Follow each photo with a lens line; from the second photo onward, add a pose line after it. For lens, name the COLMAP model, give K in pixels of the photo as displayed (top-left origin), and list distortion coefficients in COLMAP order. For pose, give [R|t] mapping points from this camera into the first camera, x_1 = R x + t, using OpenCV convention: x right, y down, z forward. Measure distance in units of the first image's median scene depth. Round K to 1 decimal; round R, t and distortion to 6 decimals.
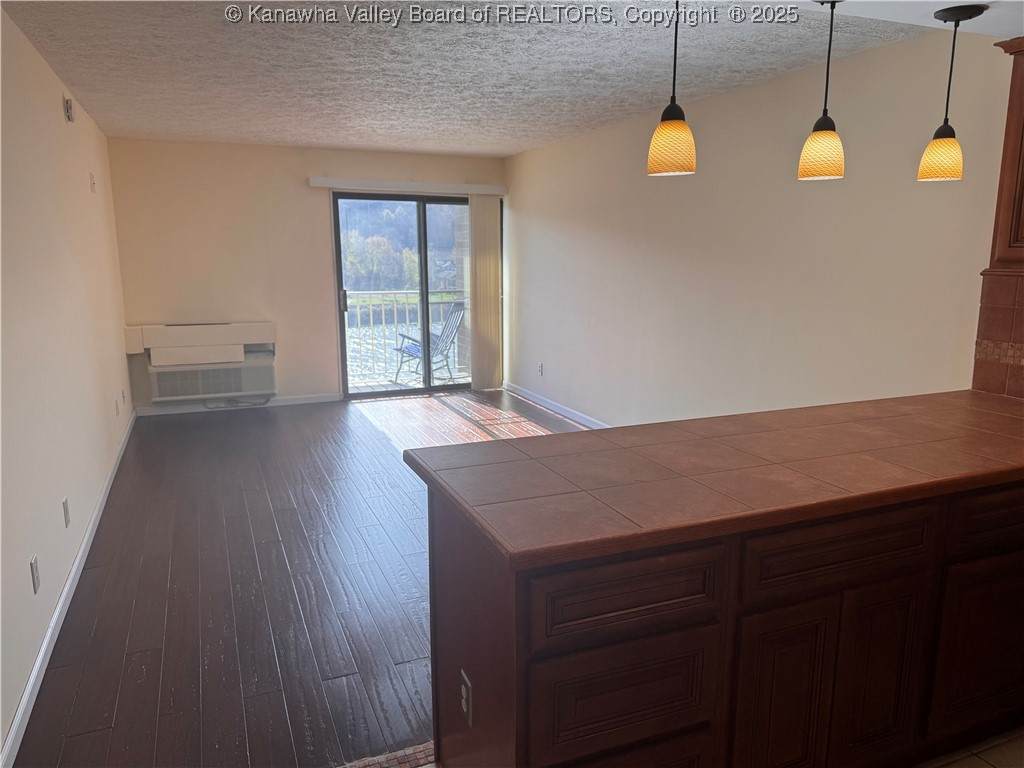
lens RADIAL K [[720.4, 0, 508.8], [0, 720.4, 389.1], [0, 0, 1]] dist [0.096042, -0.099072]
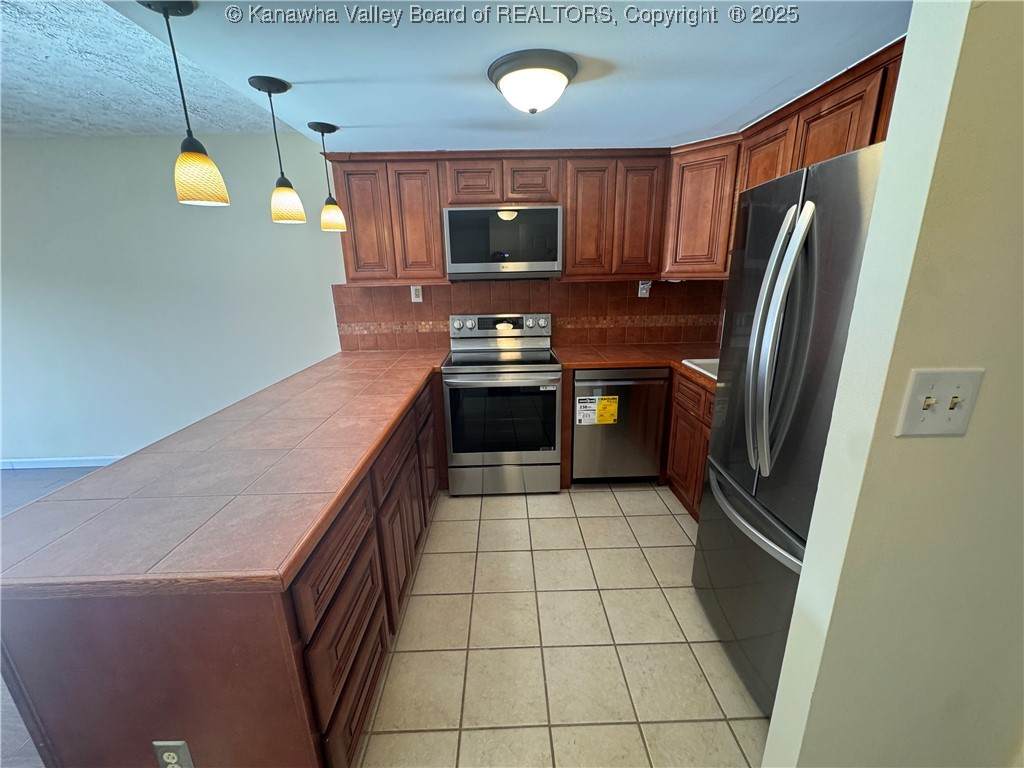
lens RADIAL K [[408.7, 0, 513.0], [0, 408.7, 385.7], [0, 0, 1]] dist [-0.001004, -0.000458]
pose [[0.367253, -0.259114, 0.893300, -0.224881], [0.196299, 0.960373, 0.197867, -0.052387], [-0.909171, 0.102686, 0.403564, 0.322445]]
